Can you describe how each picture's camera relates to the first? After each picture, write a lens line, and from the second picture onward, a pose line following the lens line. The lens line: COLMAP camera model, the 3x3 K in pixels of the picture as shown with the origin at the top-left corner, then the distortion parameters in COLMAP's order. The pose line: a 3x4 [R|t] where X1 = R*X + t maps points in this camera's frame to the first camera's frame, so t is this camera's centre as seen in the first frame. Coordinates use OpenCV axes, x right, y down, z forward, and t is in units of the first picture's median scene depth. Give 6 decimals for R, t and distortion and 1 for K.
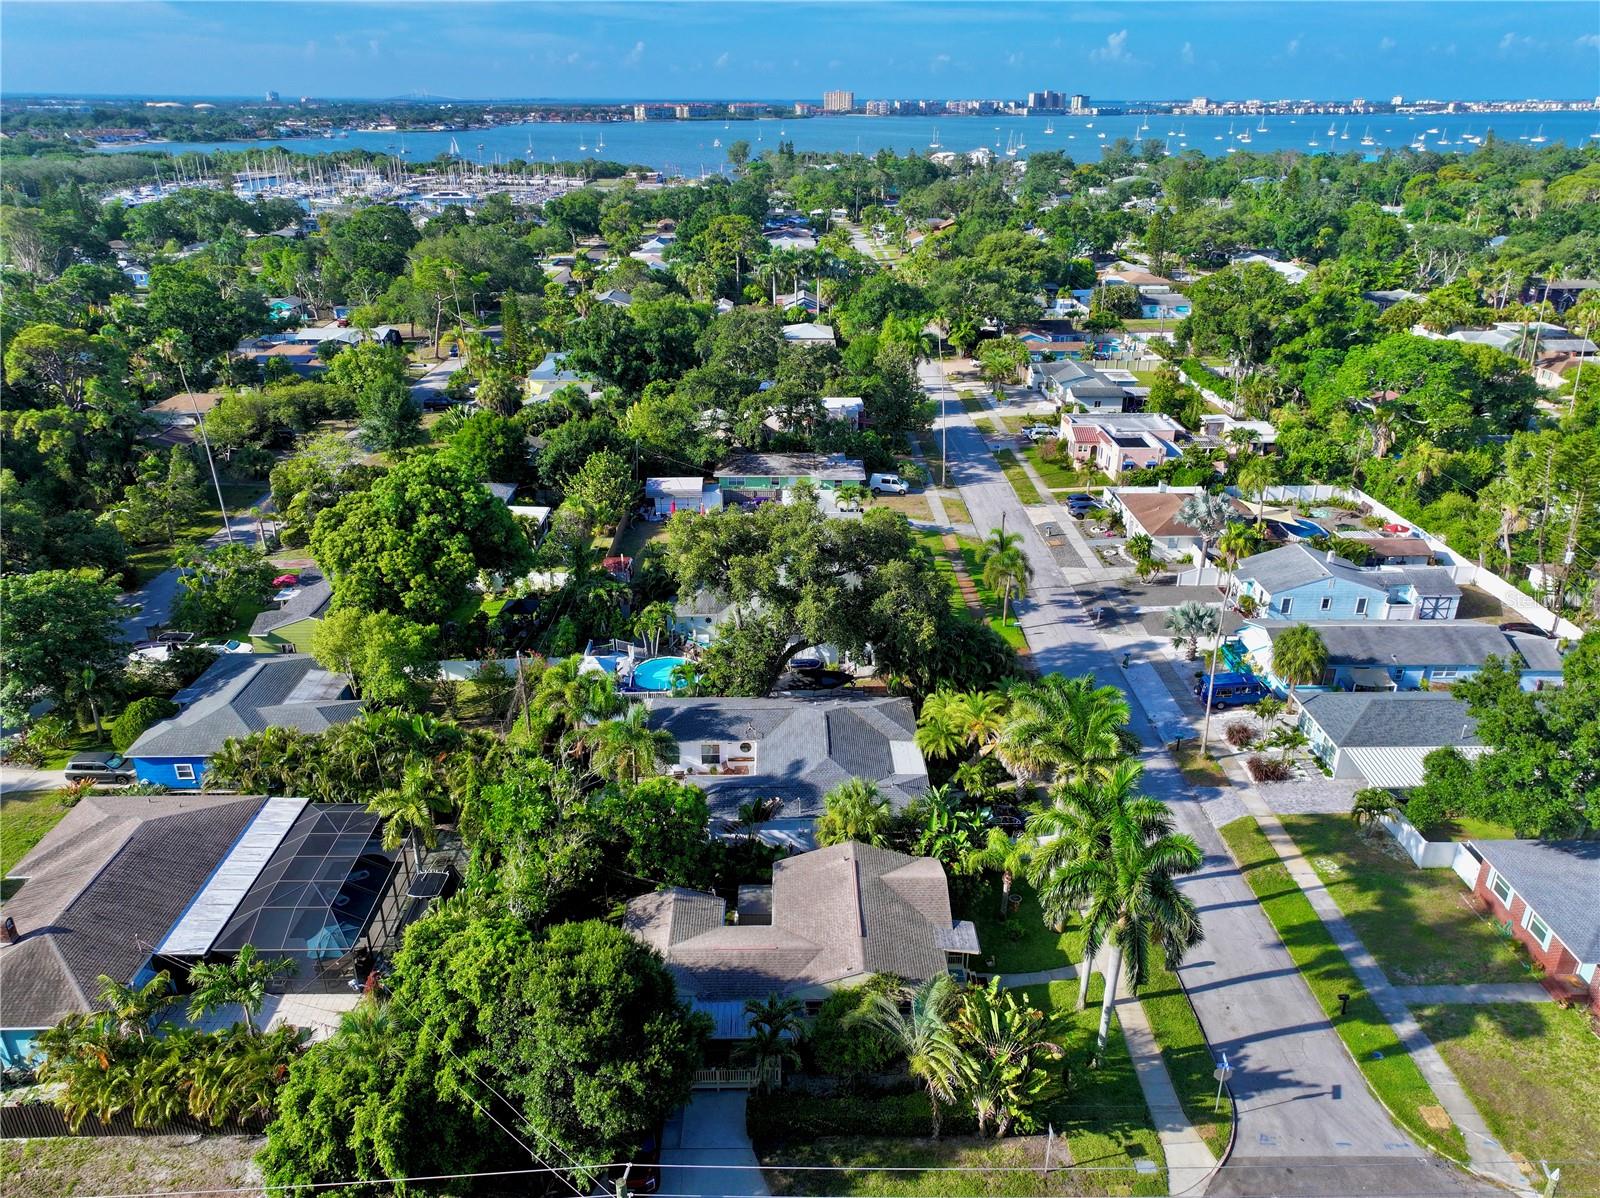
lens RADIAL K [[1119.6, 0, 803.4], [0, 1119.6, 608.7], [0, 0, 1]] dist [0.000602, 0.015016]
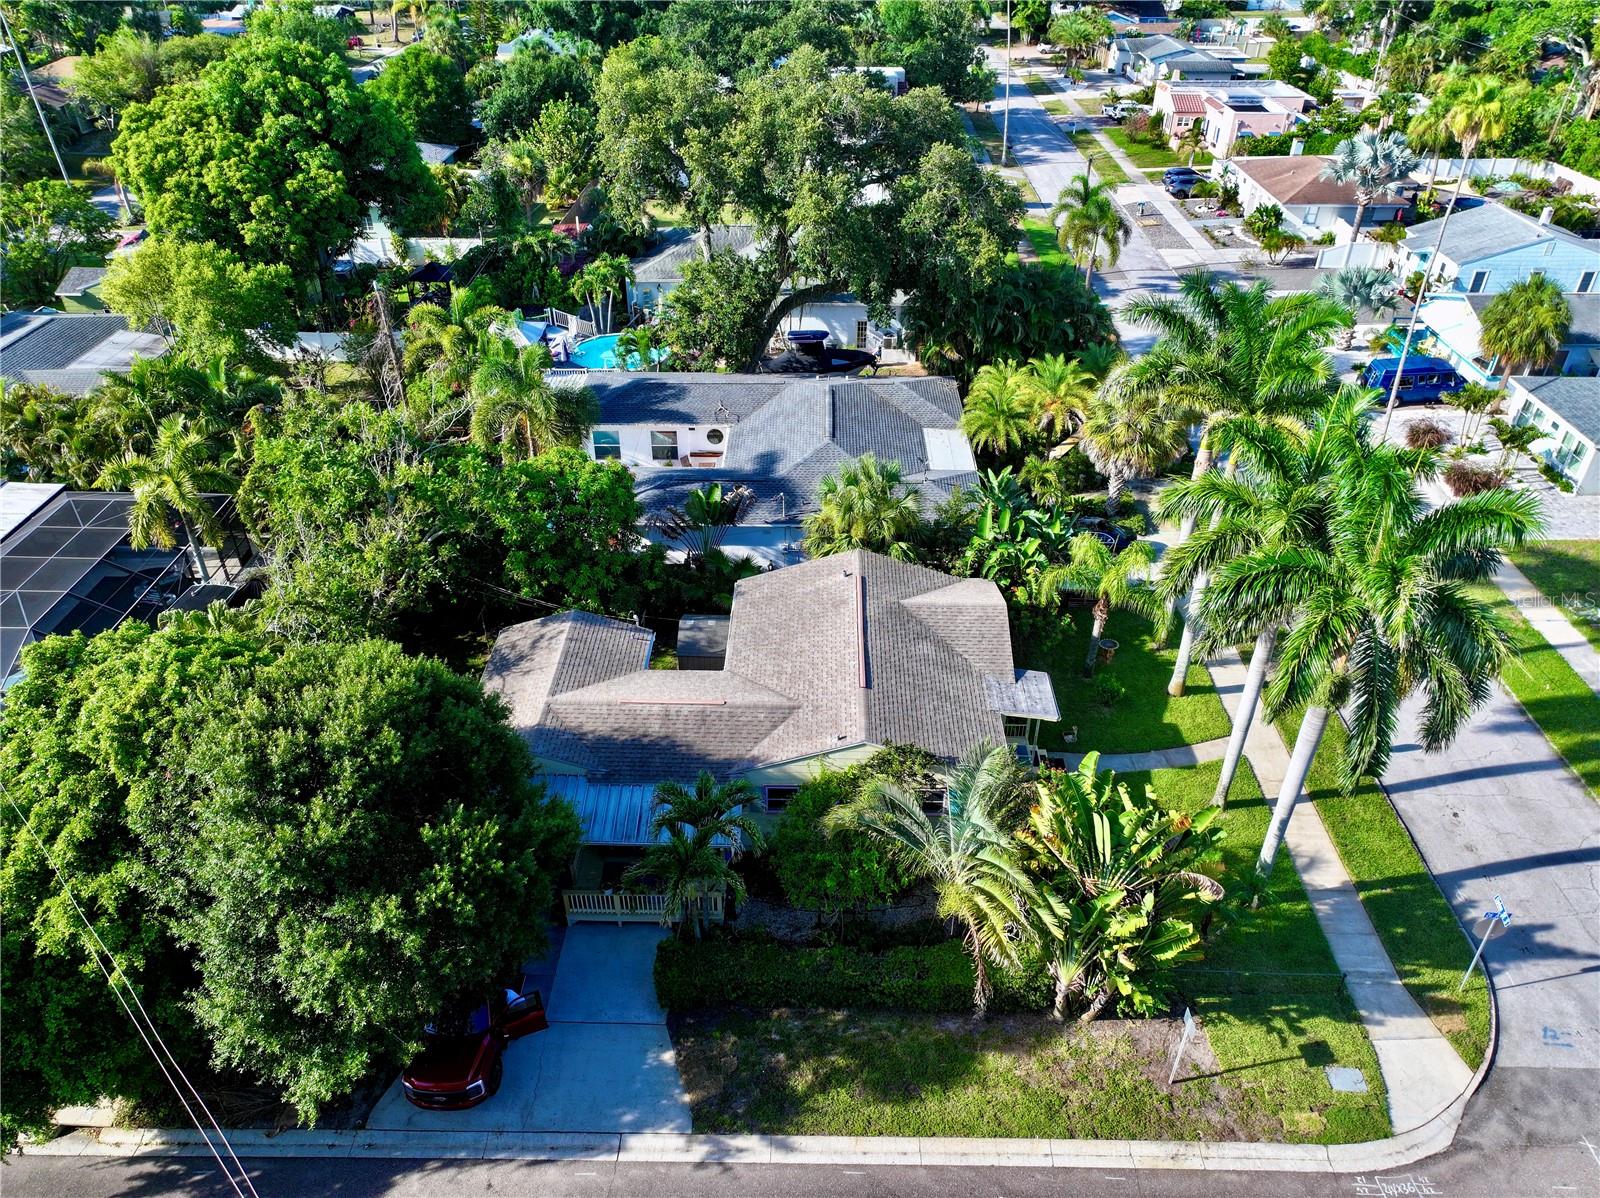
lens RADIAL K [[1119.6, 0, 802.4], [0, 1119.6, 602.8], [0, 0, 1]] dist [0.000602, 0.015016]
pose [[0.999340, 0.019995, -0.030312, 0.023551], [-0.014428, 0.984668, 0.173844, 0.094291], [0.033323, -0.173292, 0.984307, 0.271853]]
